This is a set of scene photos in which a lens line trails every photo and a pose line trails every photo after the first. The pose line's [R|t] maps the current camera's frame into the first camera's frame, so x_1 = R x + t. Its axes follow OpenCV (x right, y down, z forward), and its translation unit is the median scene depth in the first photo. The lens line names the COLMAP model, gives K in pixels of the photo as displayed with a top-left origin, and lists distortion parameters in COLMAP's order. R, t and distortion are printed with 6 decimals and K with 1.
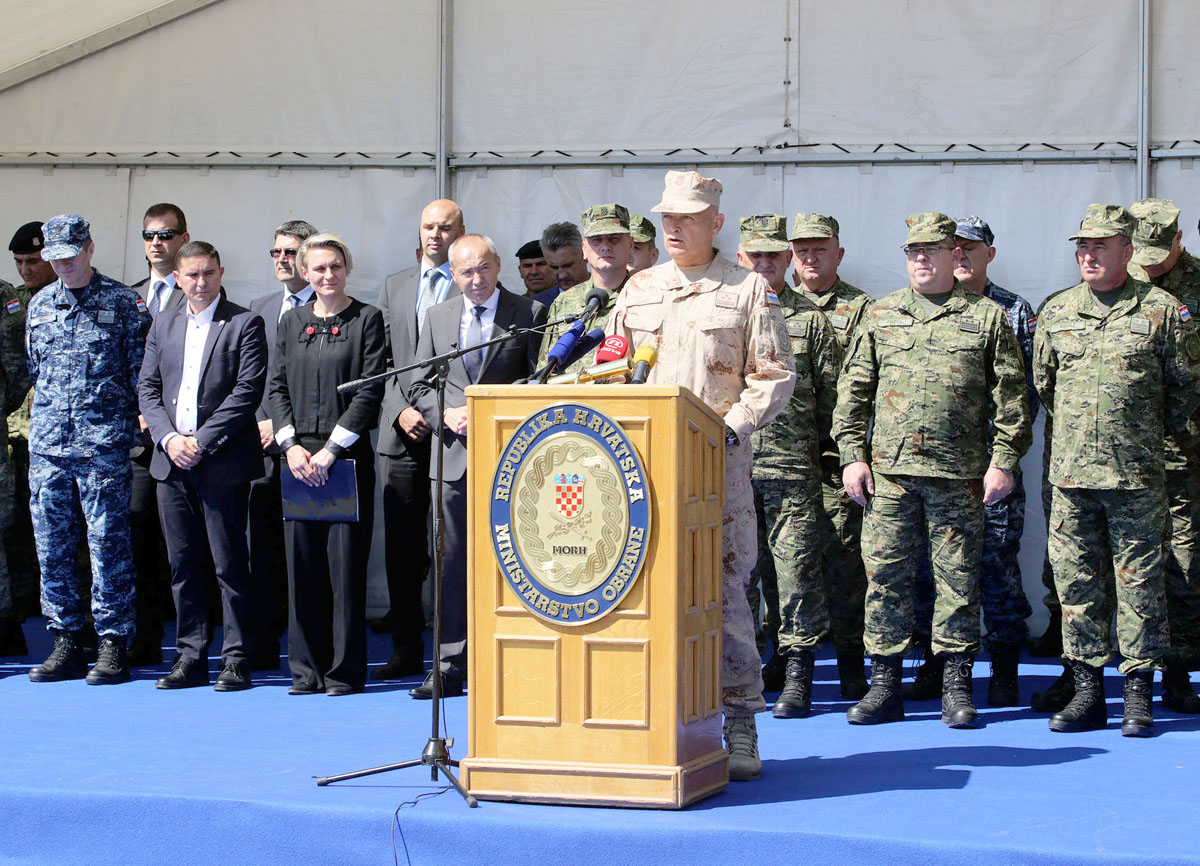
lens RADIAL K [[3121.5, 0, 600.0], [0, 3121.5, 433.0], [0, 0, 1]] dist [0.017070, 0.353766]
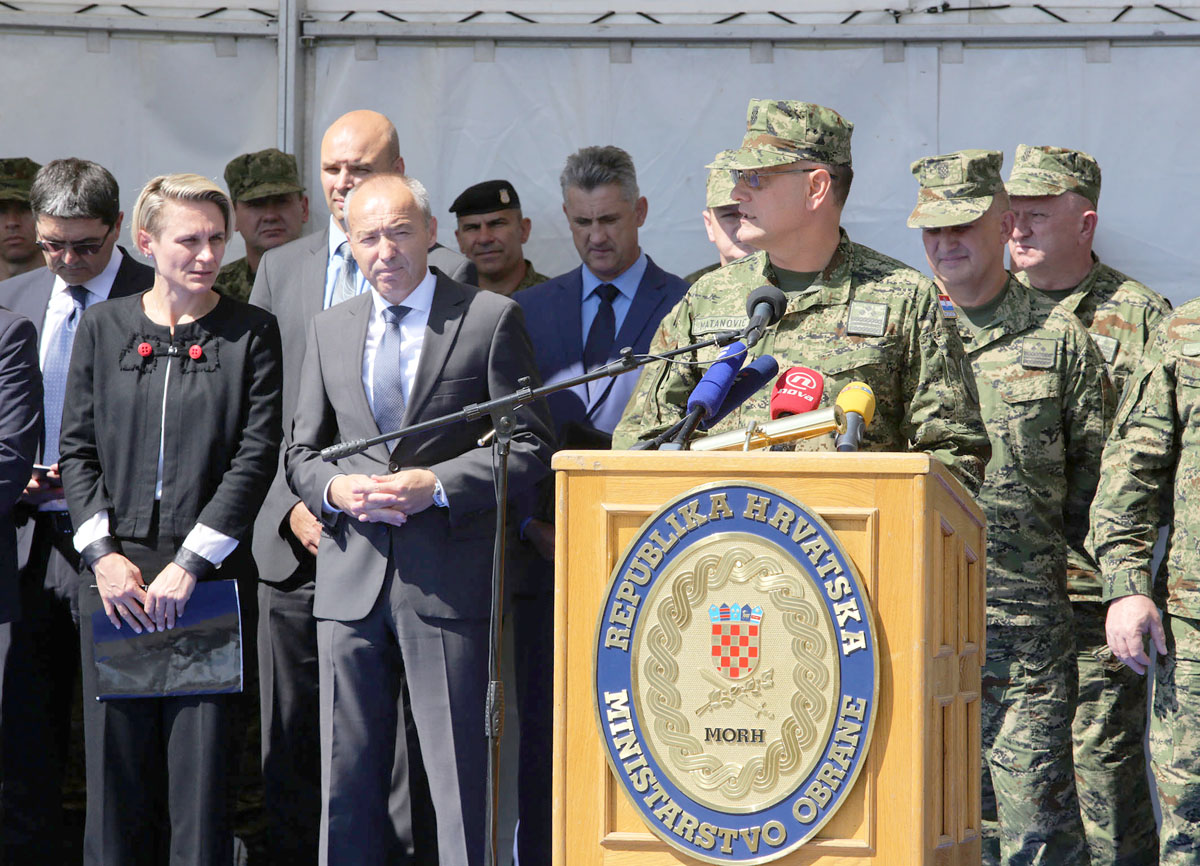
lens RADIAL K [[6820.0, 0, 573.1], [0, 6820.0, 431.4], [0, 0, 1]] dist [1.147333, 40.036322]
pose [[0.998272, 0.011088, 0.057714, -0.112057], [-0.010027, 0.999776, -0.018628, 0.004761], [-0.057908, 0.018017, 0.998159, -0.270134]]
